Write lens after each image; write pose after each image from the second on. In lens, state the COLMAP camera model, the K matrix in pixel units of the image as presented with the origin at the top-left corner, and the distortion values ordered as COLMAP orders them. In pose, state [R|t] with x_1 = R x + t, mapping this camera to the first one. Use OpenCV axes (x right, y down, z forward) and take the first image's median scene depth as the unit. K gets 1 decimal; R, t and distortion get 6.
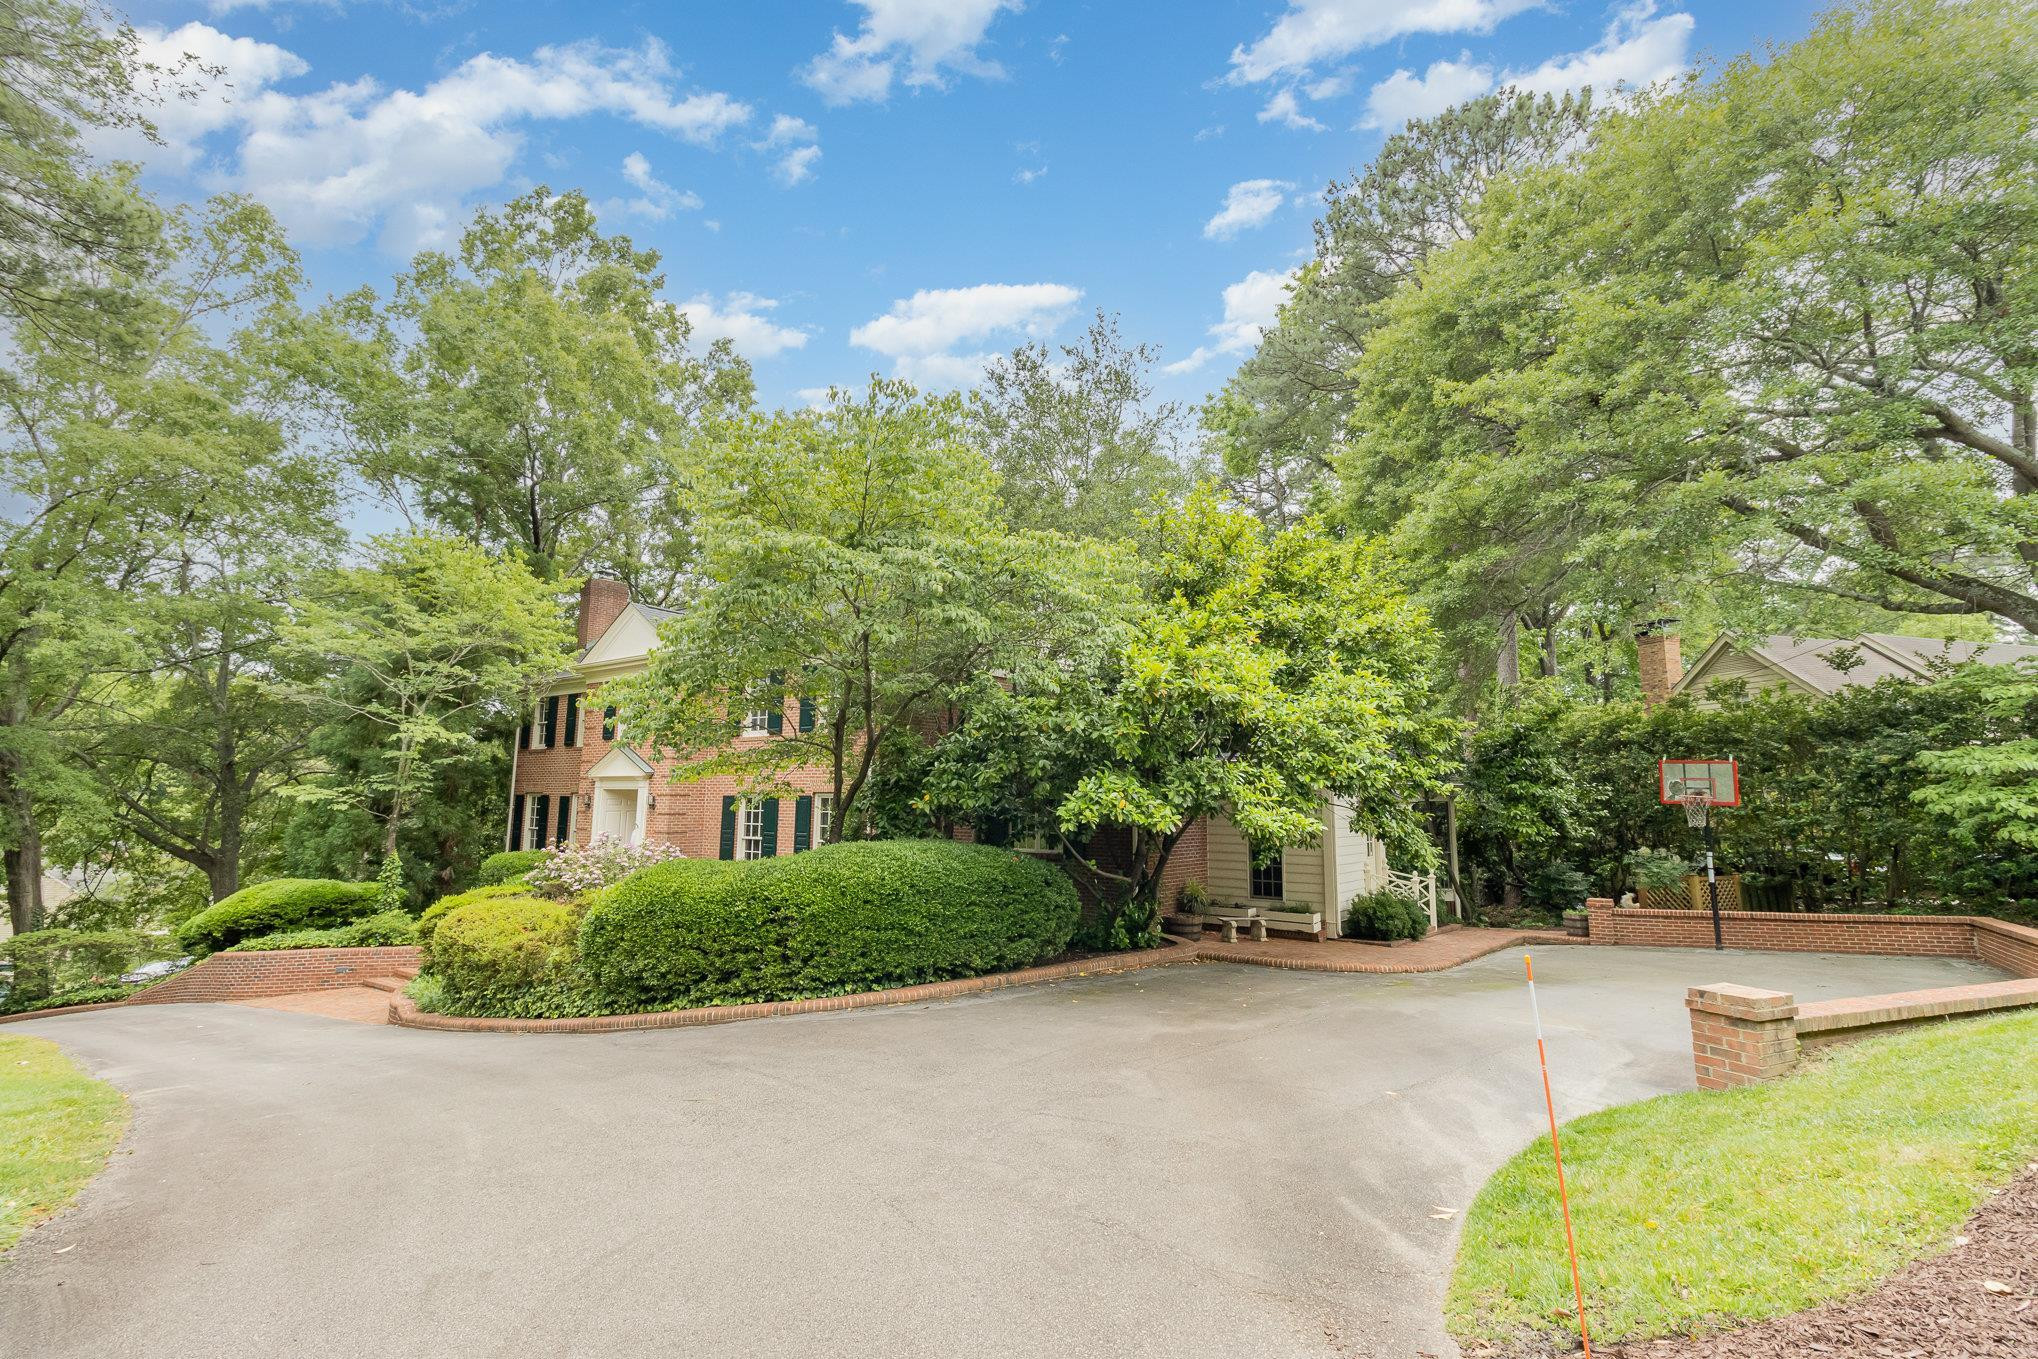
lens RADIAL K [[943.7, 0, 988.9], [0, 943.7, 684.6], [0, 0, 1]] dist [-0.000471, 0.000268]
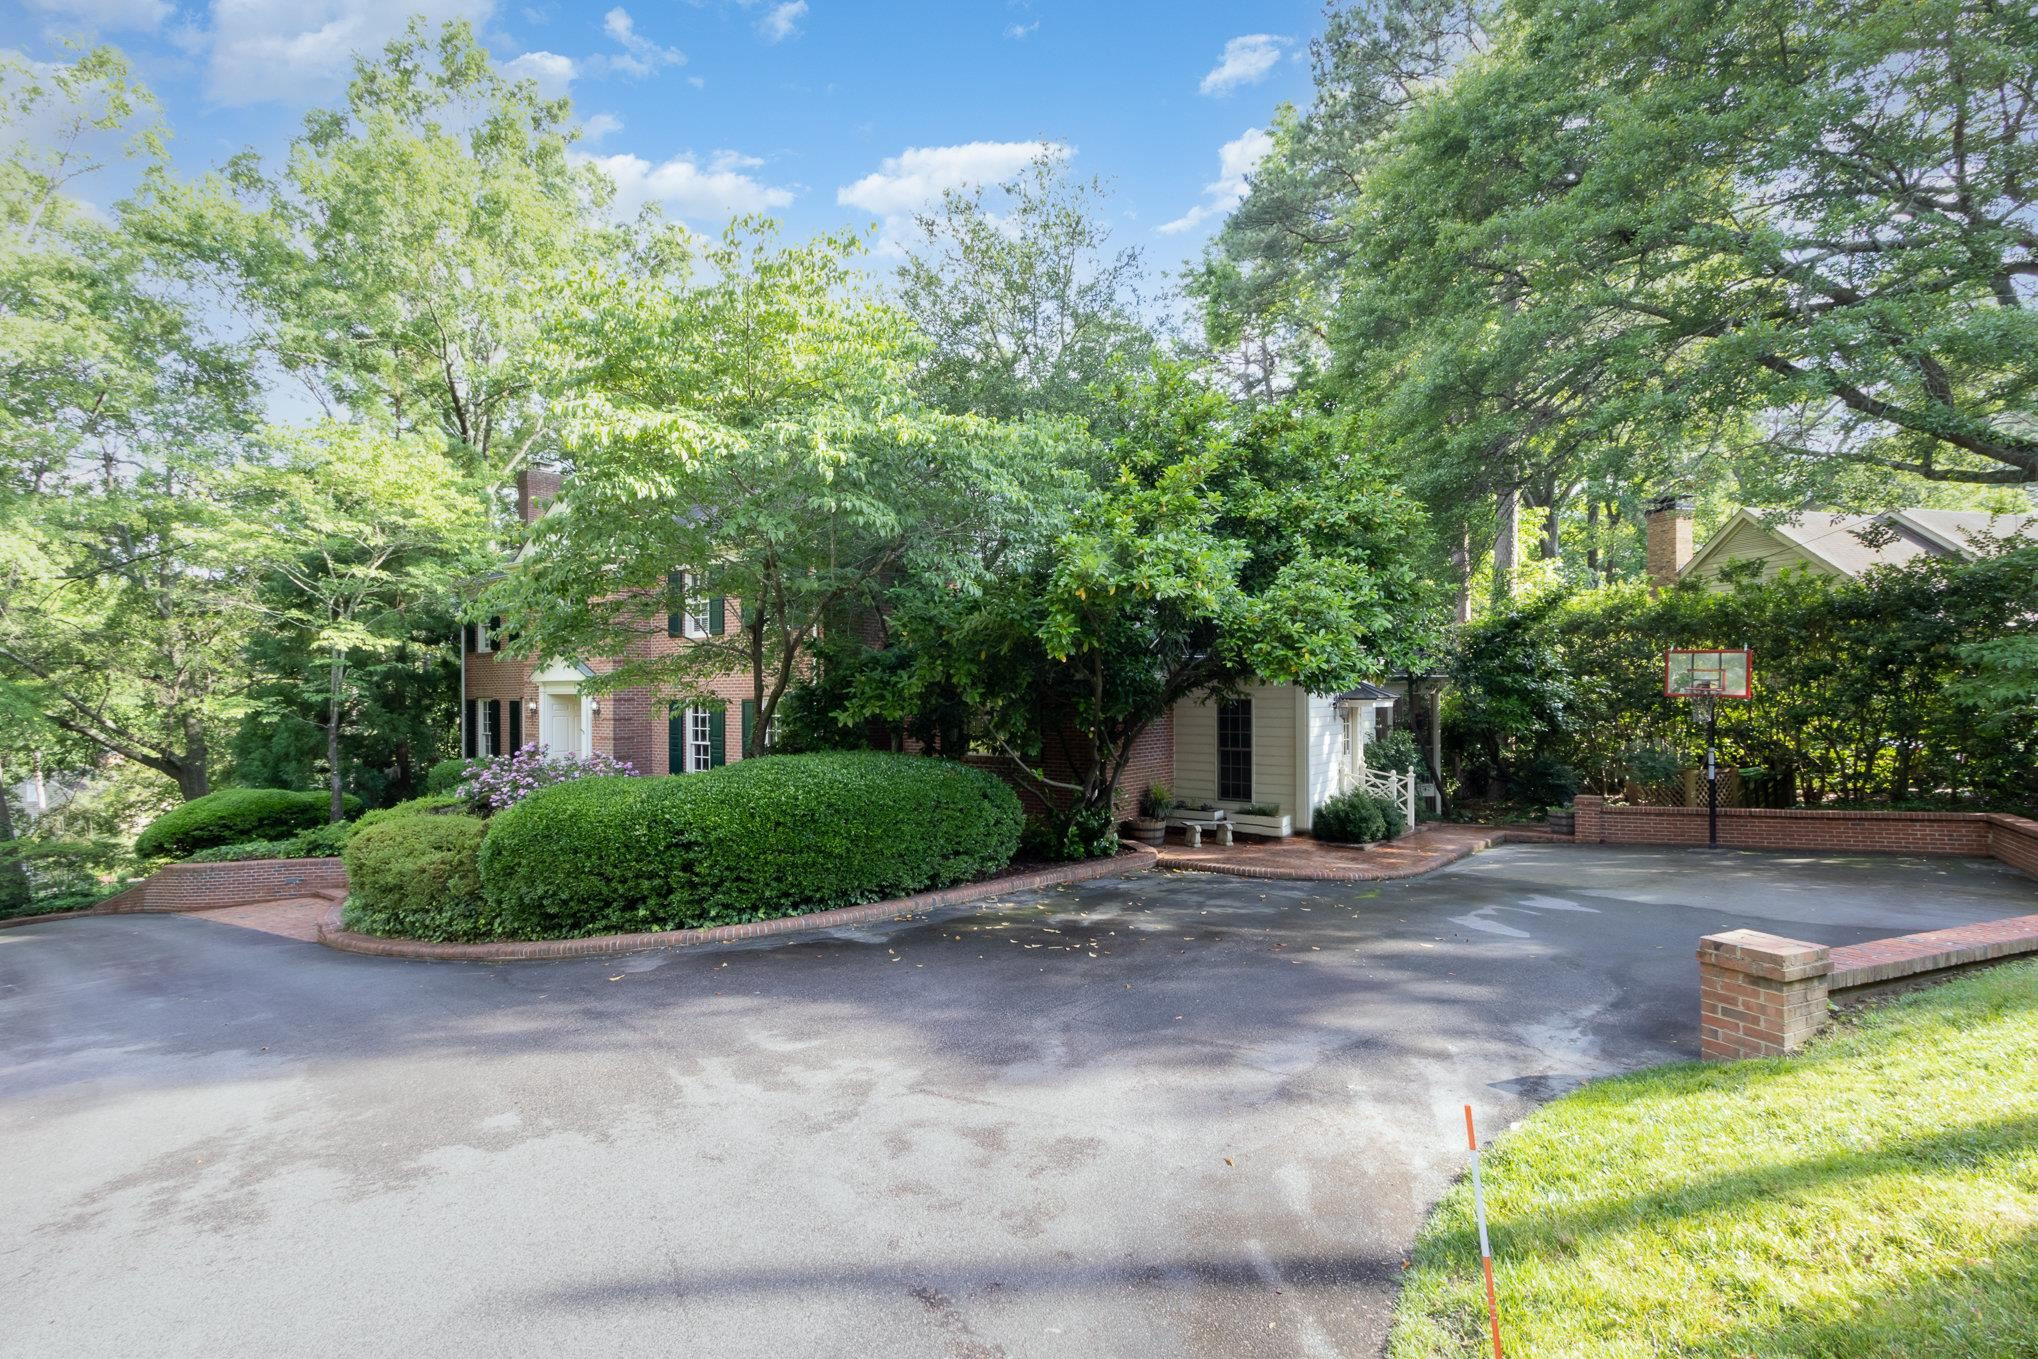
lens RADIAL K [[840.6, 0, 1019.0], [0, 840.6, 679.5], [0, 0, 1]] dist [0.000047, -0.000397]
pose [[0.999722, -0.013860, -0.019063, 0.093119], [0.016194, 0.991602, 0.128308, -0.006463], [0.017125, -0.128581, 0.991551, 0.168313]]
